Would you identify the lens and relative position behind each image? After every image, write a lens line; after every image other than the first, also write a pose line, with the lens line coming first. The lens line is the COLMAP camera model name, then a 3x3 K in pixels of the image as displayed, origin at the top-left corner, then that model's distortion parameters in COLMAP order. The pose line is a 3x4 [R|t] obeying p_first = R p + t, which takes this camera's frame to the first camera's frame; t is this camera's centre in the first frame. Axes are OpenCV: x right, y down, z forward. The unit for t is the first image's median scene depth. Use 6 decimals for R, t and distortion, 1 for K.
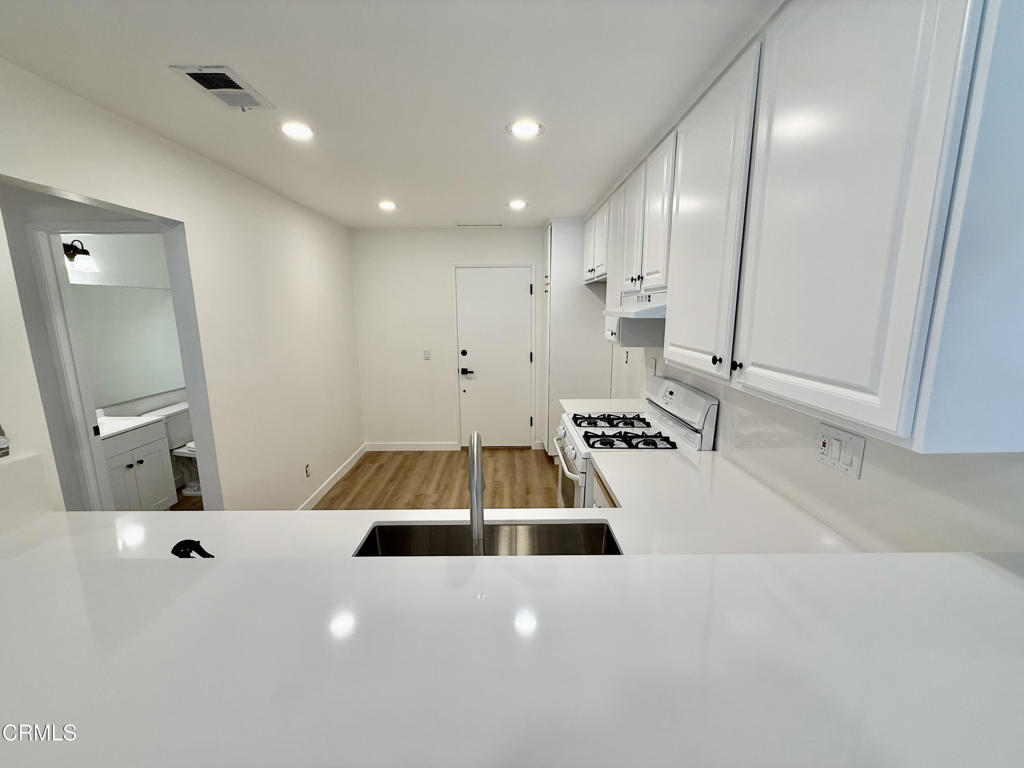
lens RADIAL K [[407.4, 0, 508.7], [0, 407.4, 384.2], [0, 0, 1]] dist [0.001877, -0.000621]
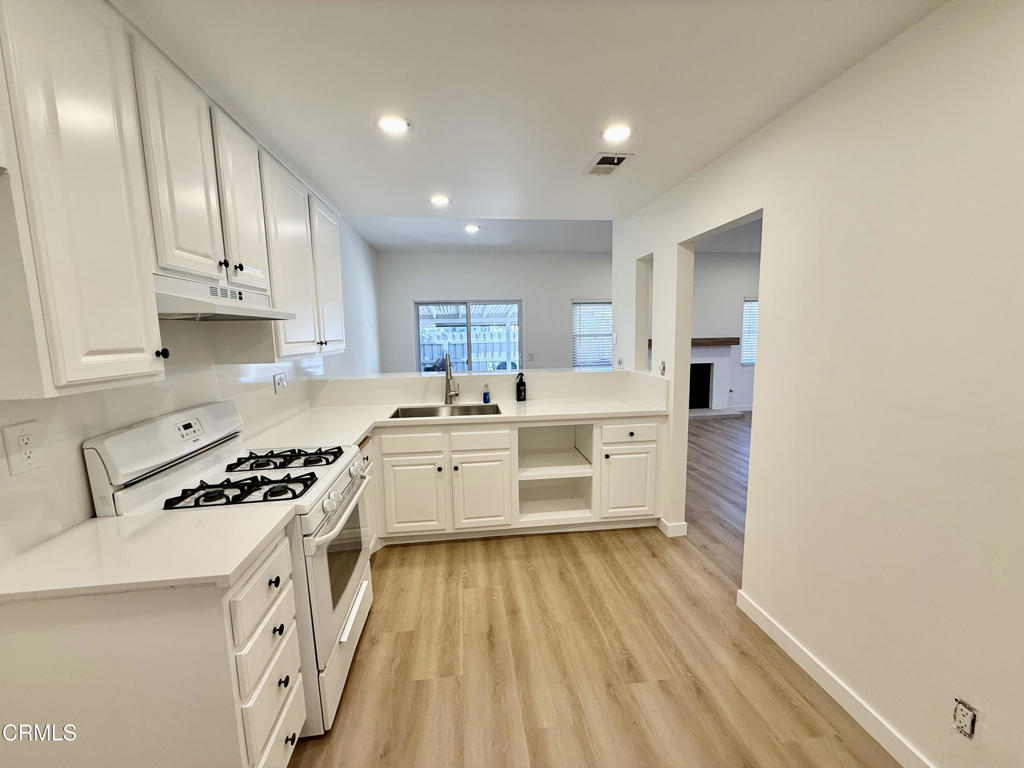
lens RADIAL K [[407.4, 0, 509.9], [0, 407.4, 383.6], [0, 0, 1]] dist [0.001877, -0.000621]
pose [[-0.993079, 0.038863, -0.110831, -0.053162], [0.002972, 0.951679, 0.307080, -0.168764], [0.117410, 0.304625, -0.945208, 1.087760]]
